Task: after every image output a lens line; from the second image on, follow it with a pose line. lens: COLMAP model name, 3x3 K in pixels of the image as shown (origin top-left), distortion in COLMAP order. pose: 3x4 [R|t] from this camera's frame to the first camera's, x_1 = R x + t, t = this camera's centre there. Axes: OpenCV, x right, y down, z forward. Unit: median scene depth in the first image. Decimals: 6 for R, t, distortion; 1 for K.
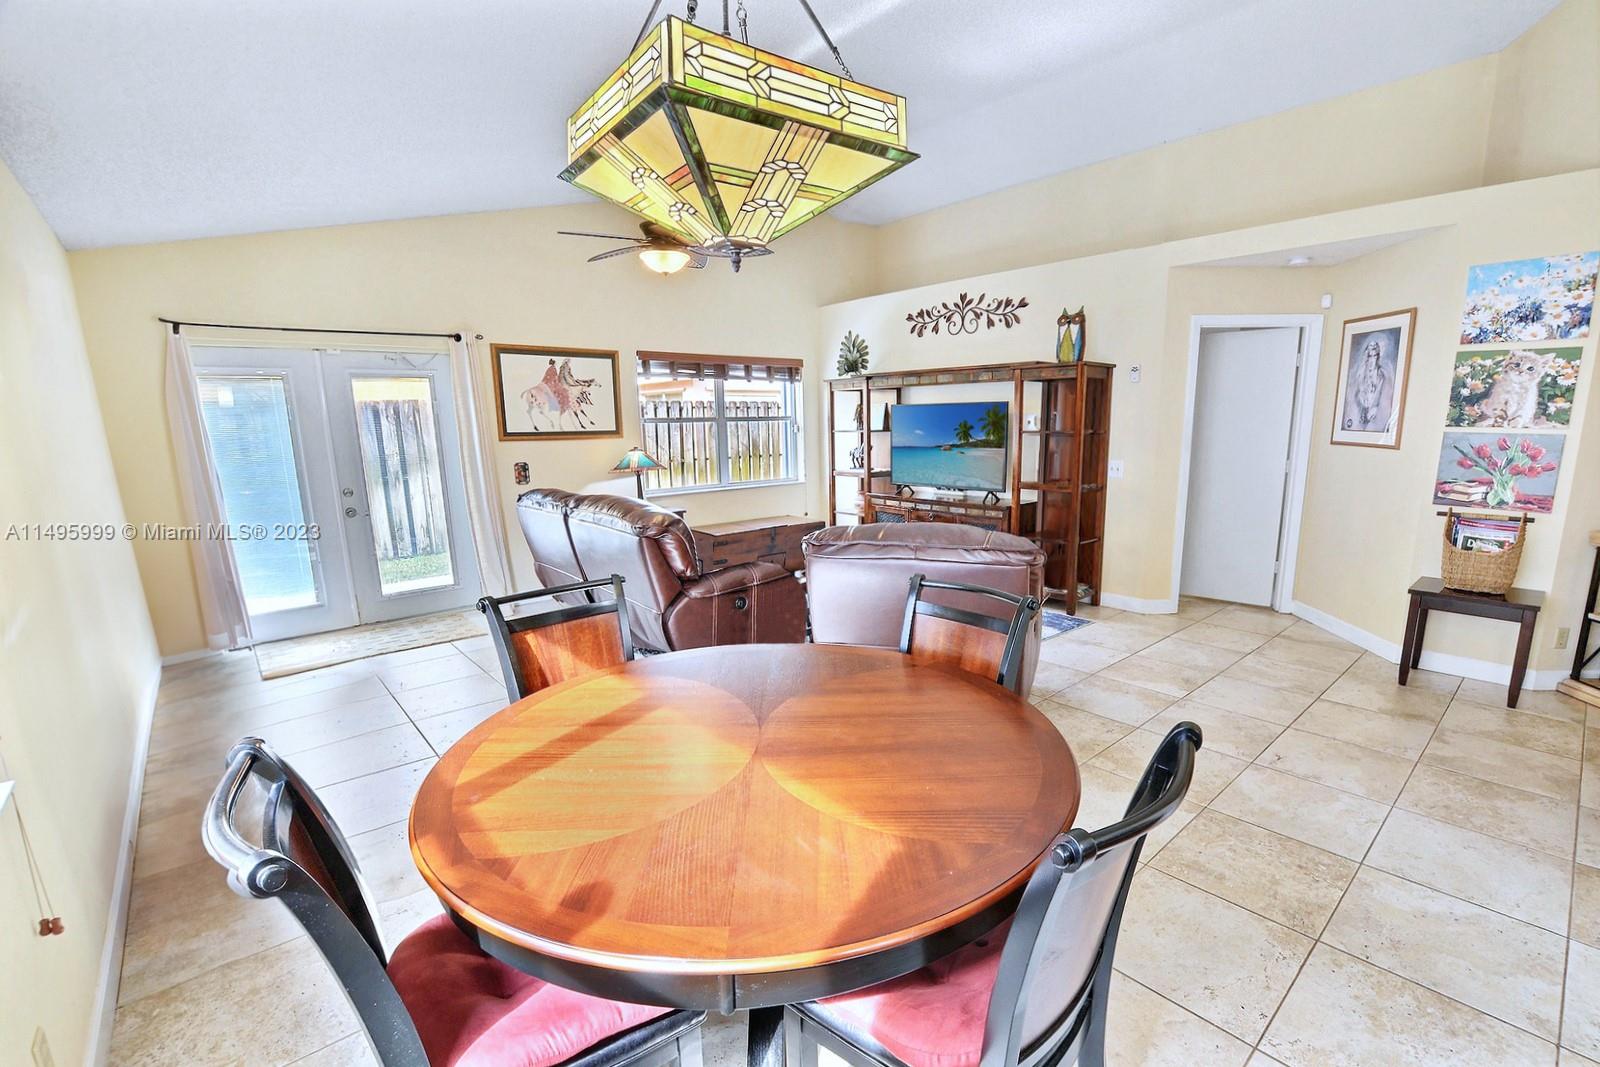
lens RADIAL K [[706.1, 0, 843.4], [0, 706.1, 563.6], [0, 0, 1]] dist [-0.037158, 0.004619]
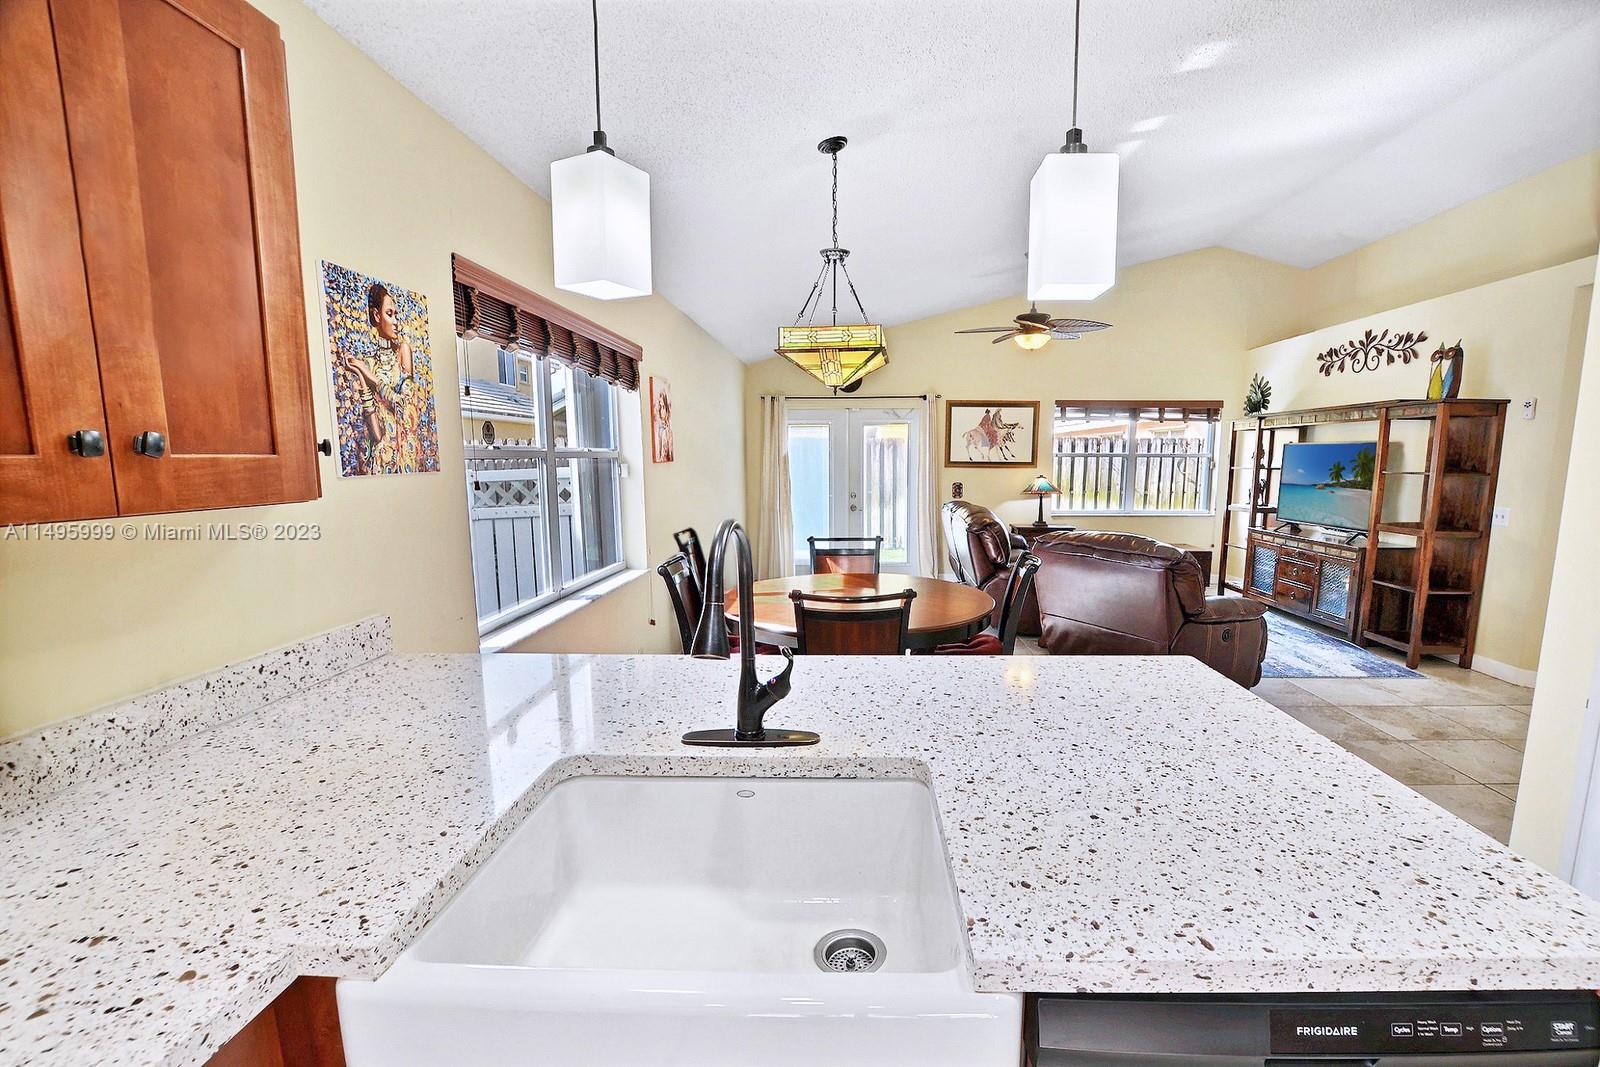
lens RADIAL K [[706.1, 0, 843.4], [0, 706.1, 563.6], [0, 0, 1]] dist [-0.037158, 0.004619]
pose [[0.720178, 0.115042, -0.684184, 0.346700], [-0.147387, 0.989016, 0.011157, 0.032622], [0.677953, 0.092805, 0.729224, -0.166232]]
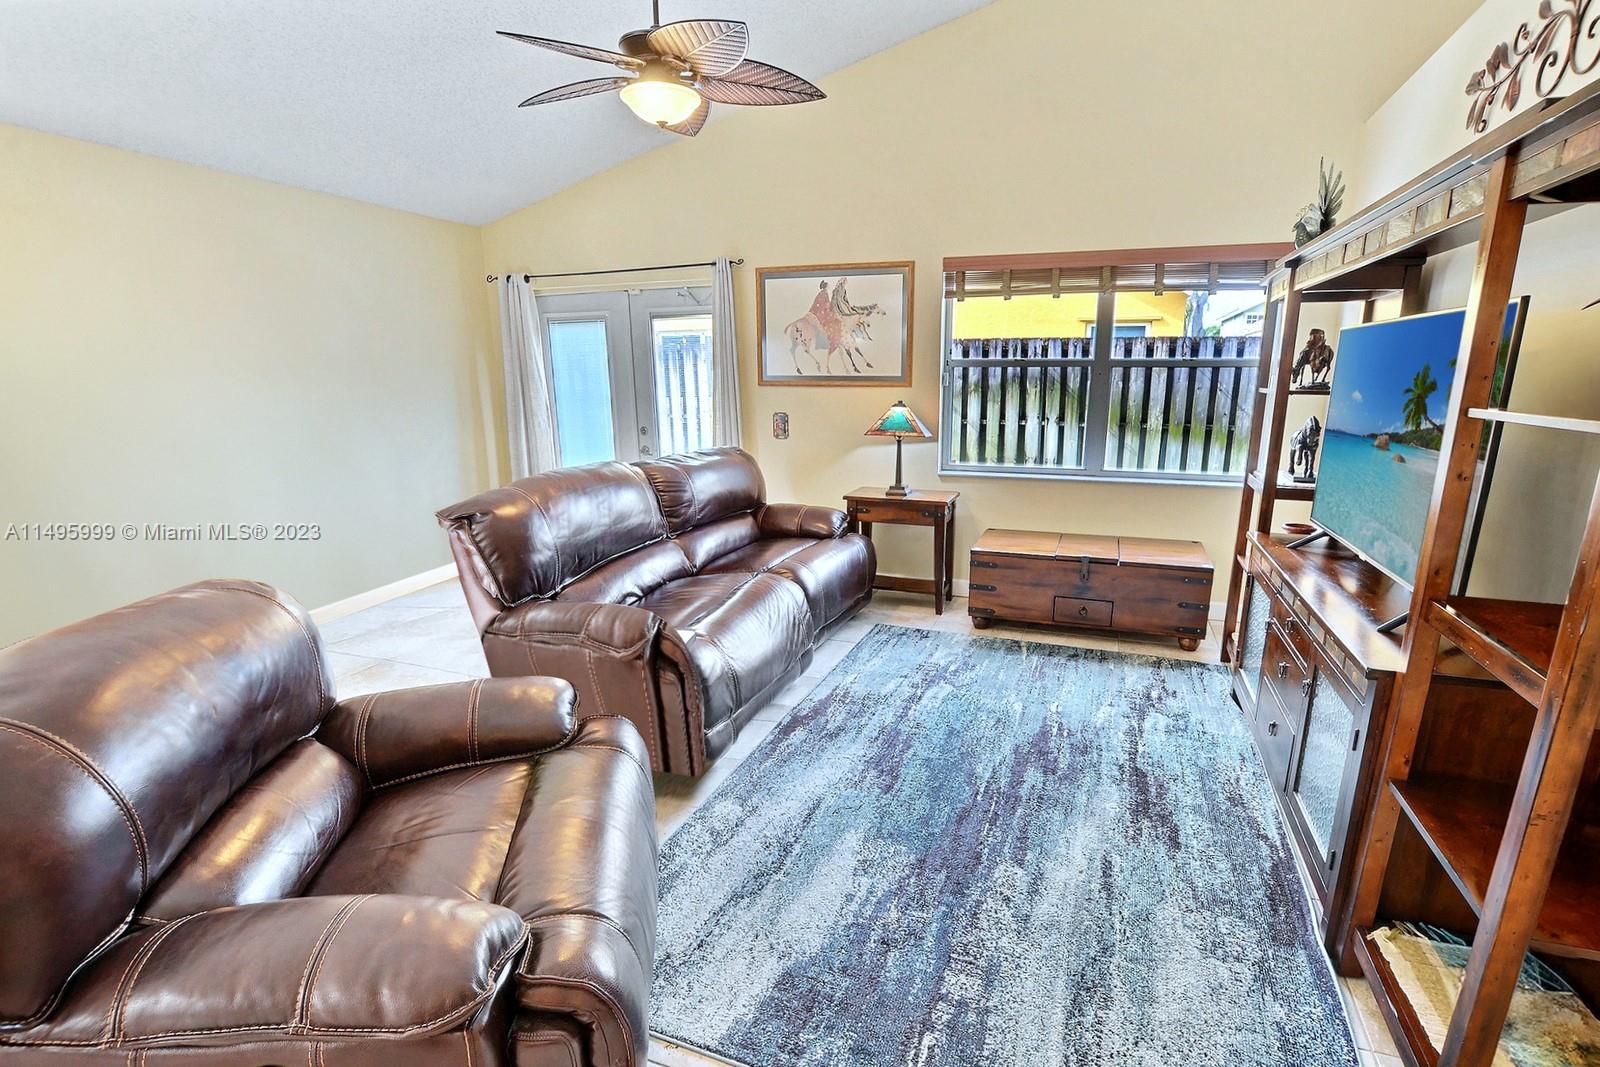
lens RADIAL K [[738.0, 0, 848.0], [0, 738.0, 560.3], [0, 0, 1]] dist [-0.031687, 0.001360]
pose [[0.474085, 0.230042, -0.849896, 0.342293], [-0.179588, 0.970238, 0.162438, -0.125044], [0.861970, 0.075622, 0.501288, 0.616522]]
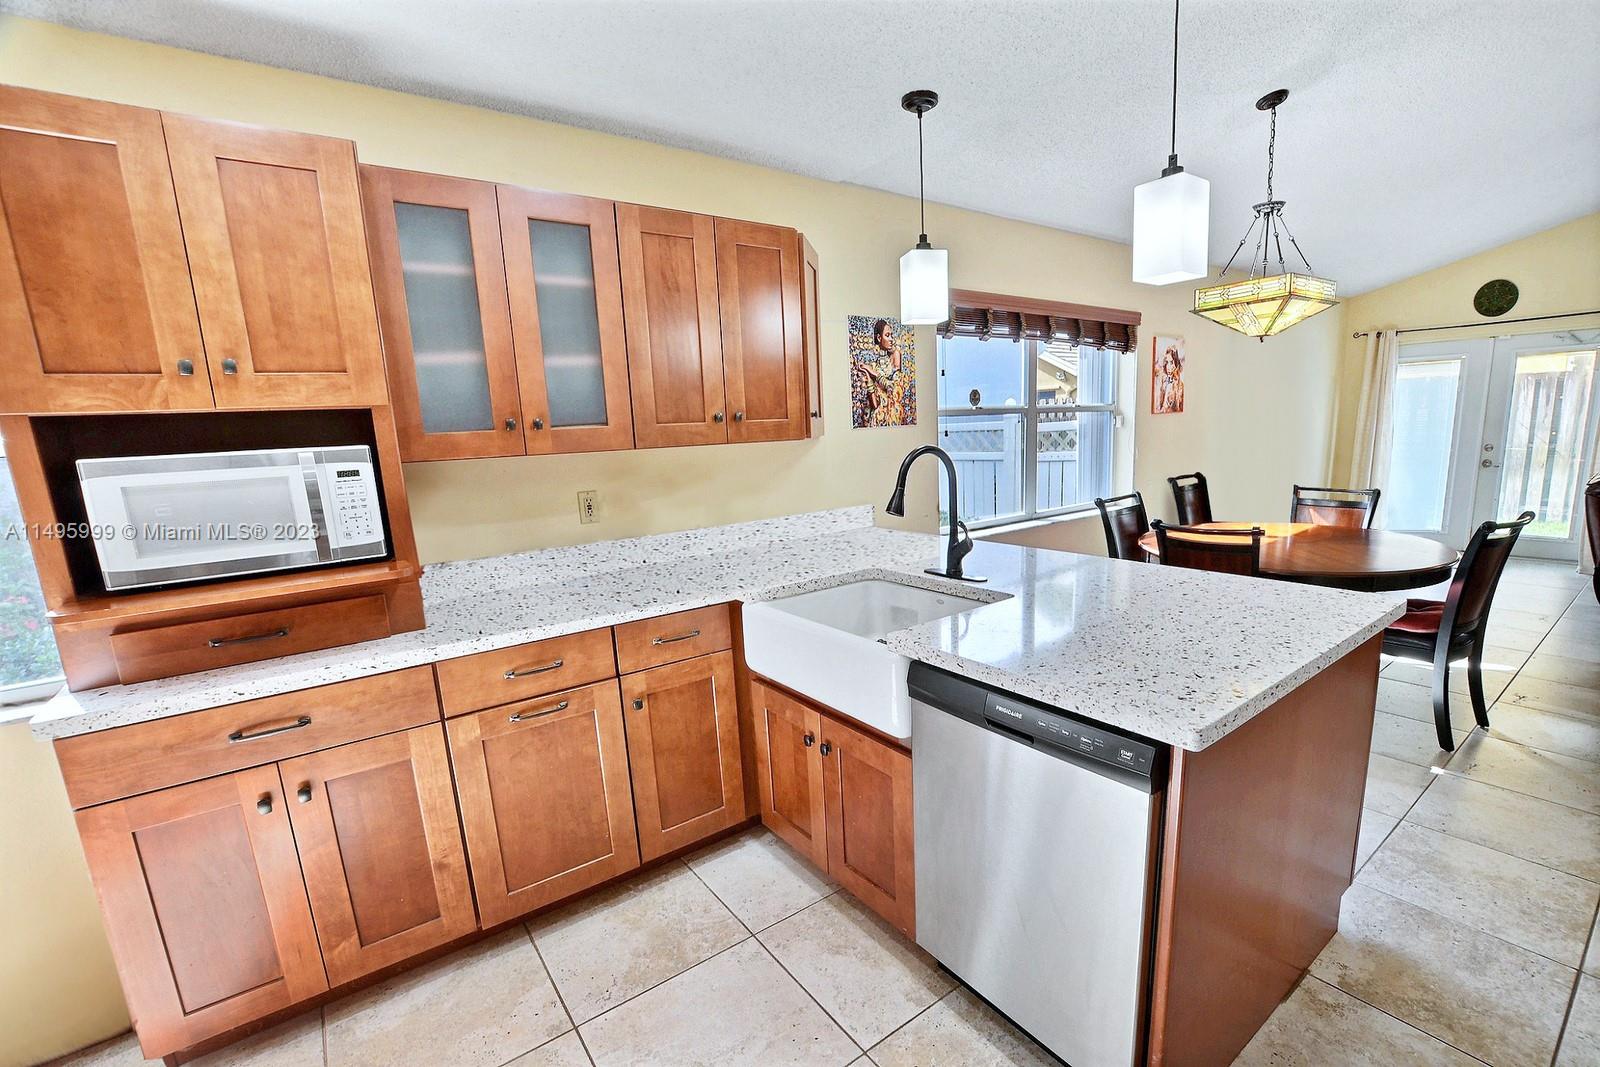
lens RADIAL K [[706.1, 0, 843.4], [0, 706.1, 563.6], [0, 0, 1]] dist [-0.037158, 0.004619]
pose [[-0.084383, 0.209333, -0.974197, 0.560565], [-0.158793, 0.962364, 0.220545, 0.011907], [0.983699, 0.173306, -0.047966, -0.063394]]
